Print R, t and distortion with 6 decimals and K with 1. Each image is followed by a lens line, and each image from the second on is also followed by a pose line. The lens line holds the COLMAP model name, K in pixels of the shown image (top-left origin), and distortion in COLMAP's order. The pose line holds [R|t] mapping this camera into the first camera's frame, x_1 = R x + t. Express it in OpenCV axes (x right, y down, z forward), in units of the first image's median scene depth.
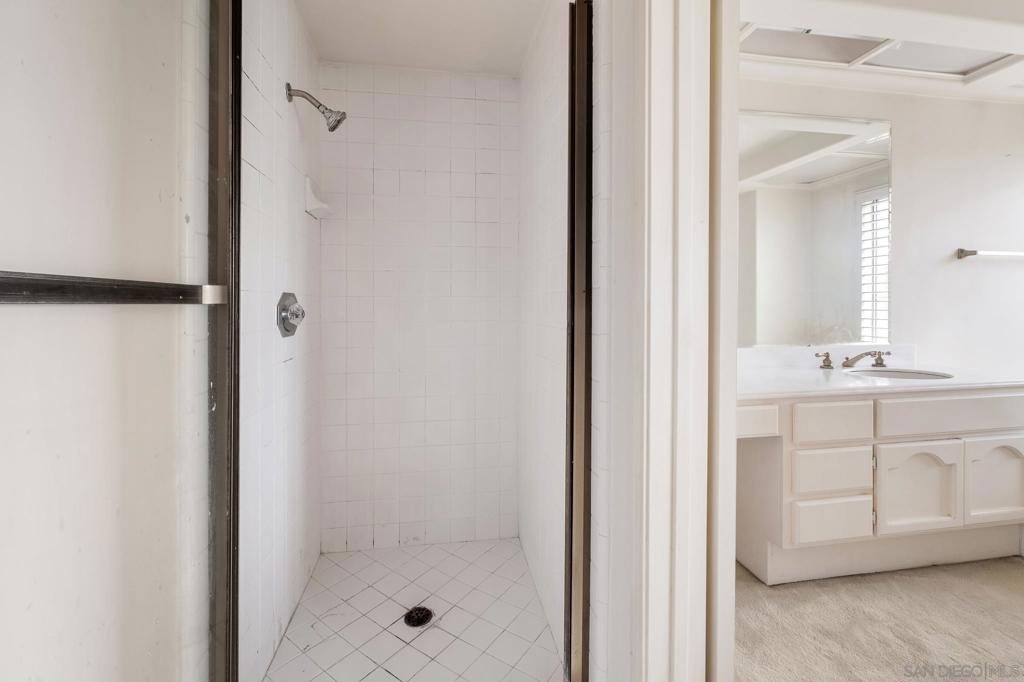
lens RADIAL K [[442.7, 0, 512.9], [0, 442.7, 311.7], [0, 0, 1]] dist [0.000446, 0.000411]
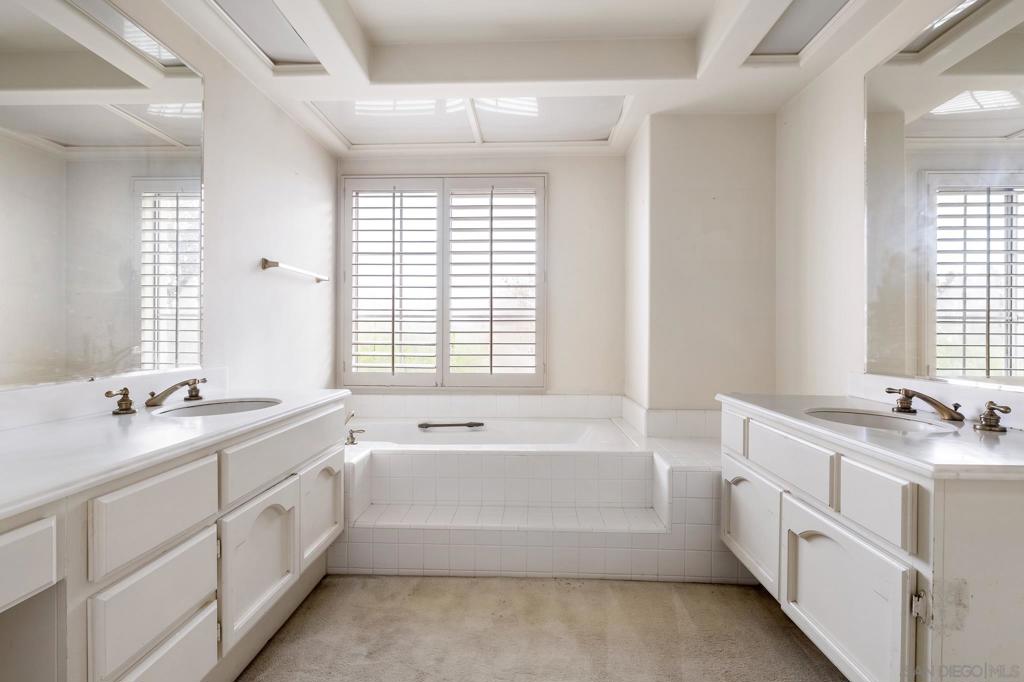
lens RADIAL K [[480.7, 0, 512.4], [0, 480.7, 334.1], [0, 0, 1]] dist [-0.009149, 0.000376]
pose [[0.199874, 0.003594, 0.979815, 0.161382], [0.009136, 0.999943, -0.005532, 0.025051], [-0.979779, 0.010057, 0.199830, 0.331301]]
